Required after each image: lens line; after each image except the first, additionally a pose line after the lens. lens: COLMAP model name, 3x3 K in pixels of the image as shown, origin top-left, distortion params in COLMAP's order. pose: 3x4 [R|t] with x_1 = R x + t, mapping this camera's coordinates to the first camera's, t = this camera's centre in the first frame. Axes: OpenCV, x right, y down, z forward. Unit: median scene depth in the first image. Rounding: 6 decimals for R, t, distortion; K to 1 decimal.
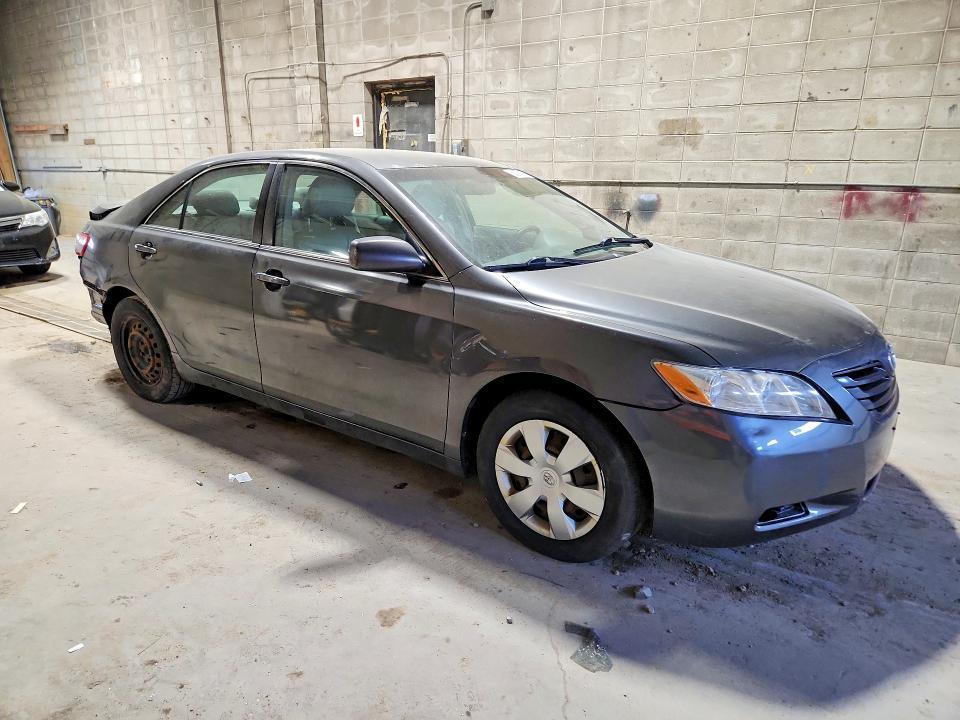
lens RADIAL K [[663.5, 0, 480.4], [0, 663.5, 364.7], [0, 0, 1]] dist [0.073037, -0.075375]
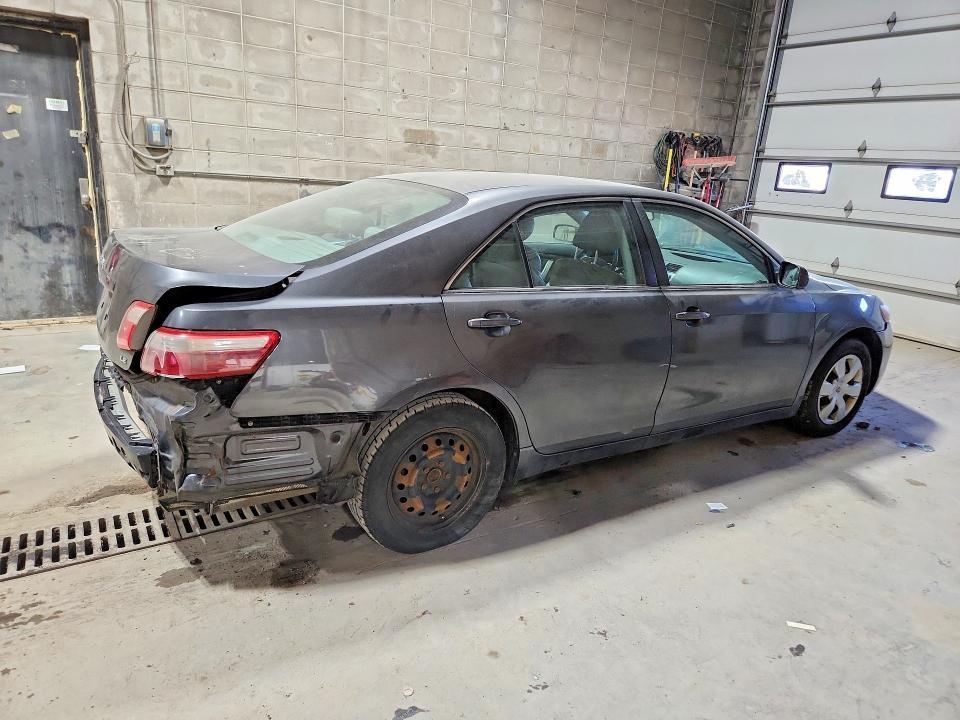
lens RADIAL K [[654.4, 0, 480.2], [0, 654.4, 357.2], [0, 0, 1]] dist [0.057393, -0.057858]
pose [[0.351561, -0.247762, 0.902784, -0.767065], [0.199662, 0.961999, 0.186261, -0.181252], [-0.914626, 0.114770, 0.387670, 0.514775]]
